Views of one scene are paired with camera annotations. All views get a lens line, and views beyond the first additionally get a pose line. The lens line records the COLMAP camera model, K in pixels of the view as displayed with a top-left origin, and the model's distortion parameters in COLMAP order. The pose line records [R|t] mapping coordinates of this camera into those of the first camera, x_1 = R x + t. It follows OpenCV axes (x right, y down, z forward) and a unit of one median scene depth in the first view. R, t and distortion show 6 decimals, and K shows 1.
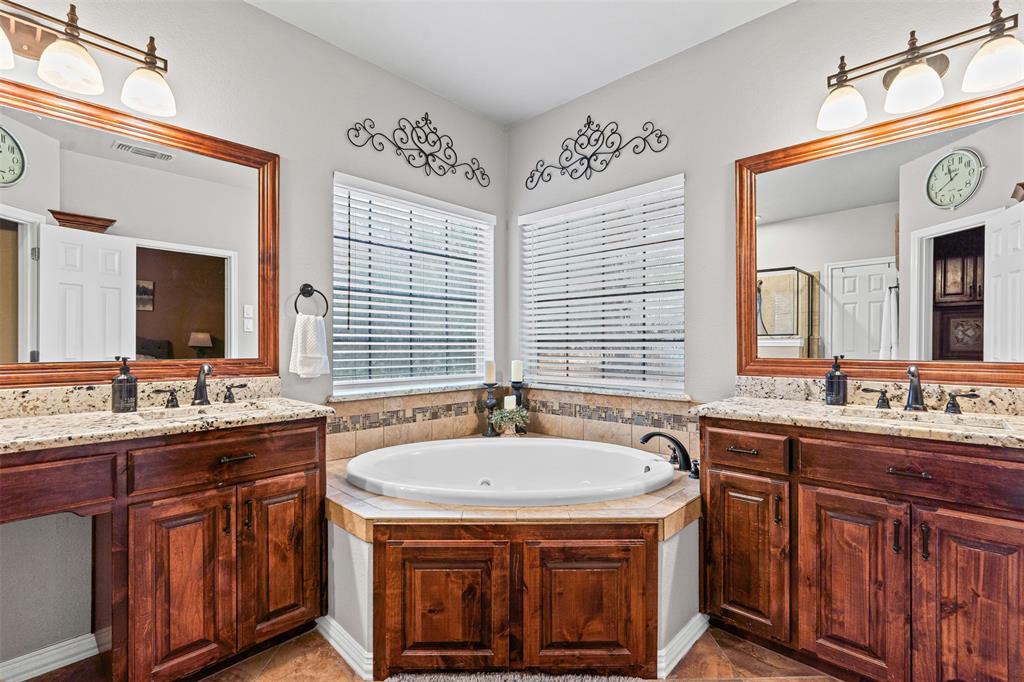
lens RADIAL K [[469.9, 0, 513.2], [0, 469.9, 339.7], [0, 0, 1]] dist [-0.007071, 0.003119]
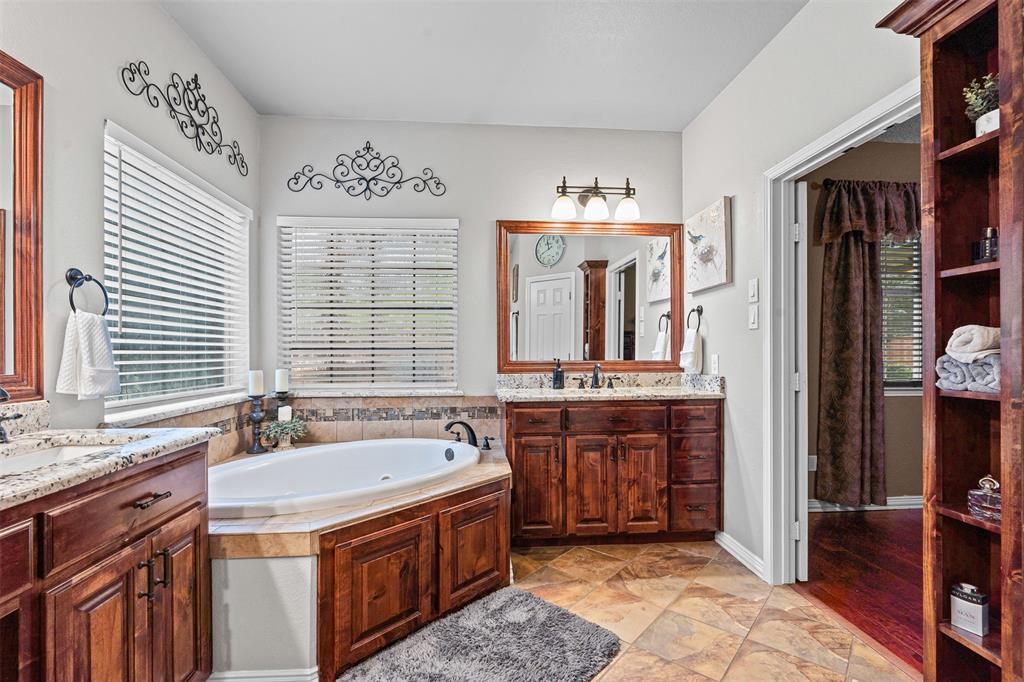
lens RADIAL K [[469.9, 0, 519.8], [0, 469.9, 349.1], [0, 0, 1]] dist [-0.007071, 0.003119]
pose [[0.659008, 0.002094, 0.752133, -0.583995], [-0.005274, 0.999984, 0.001837, -0.001533], [-0.752118, -0.005177, 0.659008, 0.025487]]
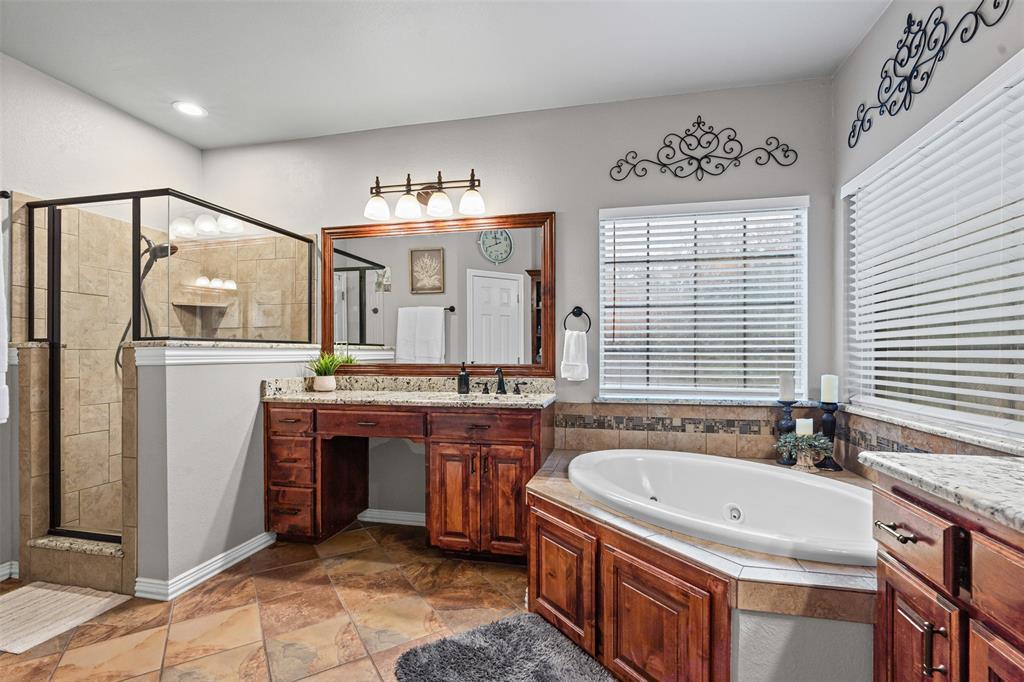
lens RADIAL K [[469.9, 0, 511.0], [0, 469.9, 353.8], [0, 0, 1]] dist [-0.007071, 0.003119]
pose [[0.508955, -0.001670, -0.860792, 0.615087], [0.008040, 0.999964, 0.002814, 0.003370], [0.860756, -0.008353, 0.508950, 0.225811]]
